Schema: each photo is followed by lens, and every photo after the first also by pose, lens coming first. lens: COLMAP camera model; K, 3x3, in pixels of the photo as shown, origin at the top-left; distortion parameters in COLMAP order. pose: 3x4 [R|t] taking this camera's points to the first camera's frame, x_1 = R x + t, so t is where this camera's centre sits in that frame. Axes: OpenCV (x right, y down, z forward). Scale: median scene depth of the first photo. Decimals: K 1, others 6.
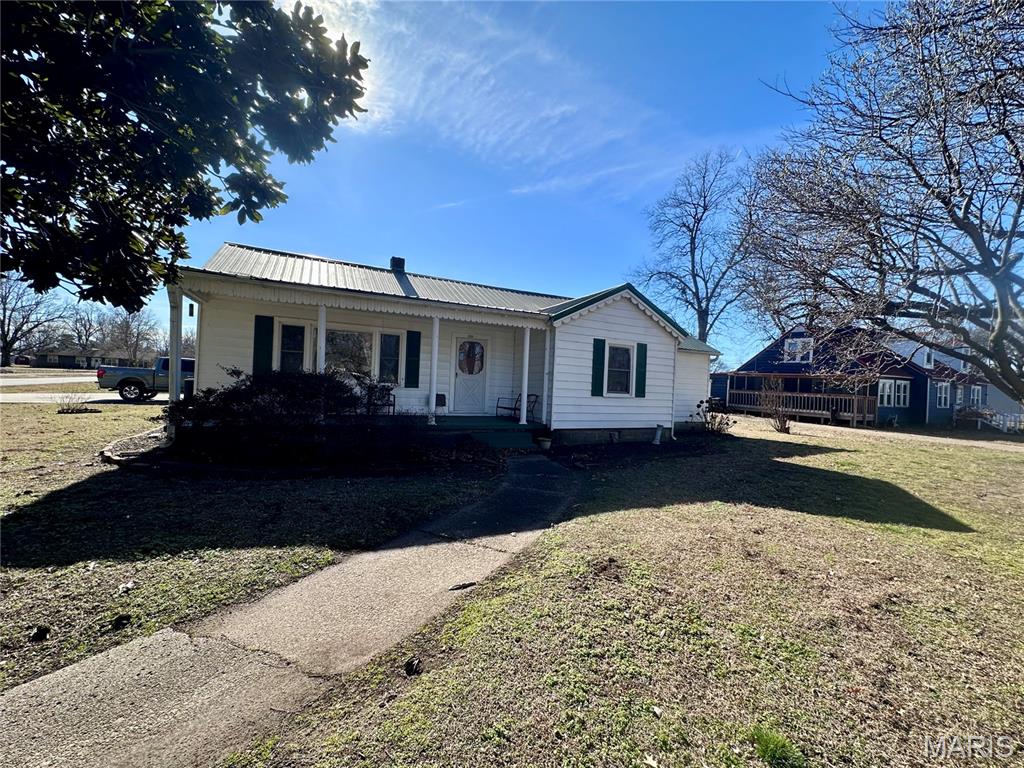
lens RADIAL K [[415.9, 0, 512.6], [0, 415.9, 380.8], [0, 0, 1]] dist [0.001126, -0.000059]
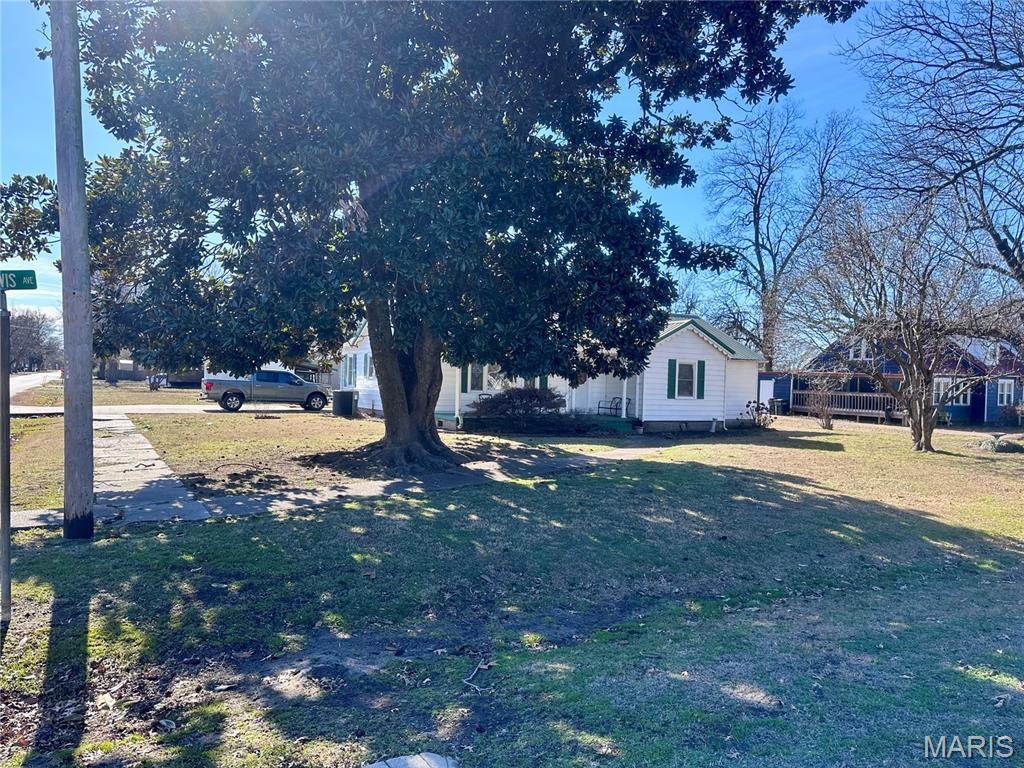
lens RADIAL K [[718.4, 0, 510.8], [0, 718.4, 389.9], [0, 0, 1]] dist [0.035816, -0.000635]
pose [[0.998328, -0.016765, 0.055313, -0.352469], [0.015775, 0.999708, 0.018285, -0.034316], [-0.055603, -0.017382, 0.998302, -1.050897]]
